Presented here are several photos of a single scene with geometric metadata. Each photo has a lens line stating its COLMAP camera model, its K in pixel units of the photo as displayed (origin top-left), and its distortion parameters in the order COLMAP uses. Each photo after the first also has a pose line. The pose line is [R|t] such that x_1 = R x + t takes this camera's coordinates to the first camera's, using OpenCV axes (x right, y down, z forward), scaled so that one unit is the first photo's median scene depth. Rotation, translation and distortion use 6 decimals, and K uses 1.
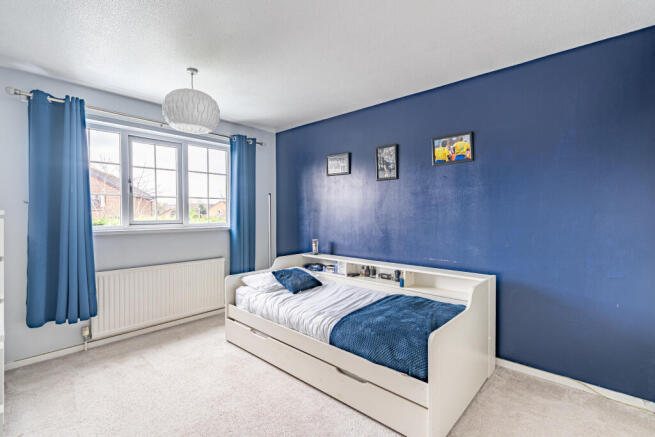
lens RADIAL K [[296.5, 0, 325.2], [0, 296.5, 216.1], [0, 0, 1]] dist [-0.001133, 0.000495]
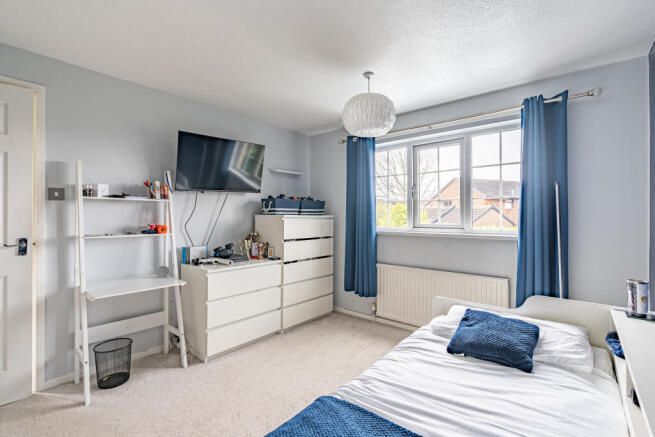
lens RADIAL K [[296.5, 0, 325.2], [0, 296.5, 216.1], [0, 0, 1]] dist [-0.001133, 0.000495]
pose [[0.041206, -0.000523, -0.999151, 0.464753], [-0.012523, 0.999921, -0.001040, -0.007652], [0.999072, 0.012556, 0.041197, 0.691354]]
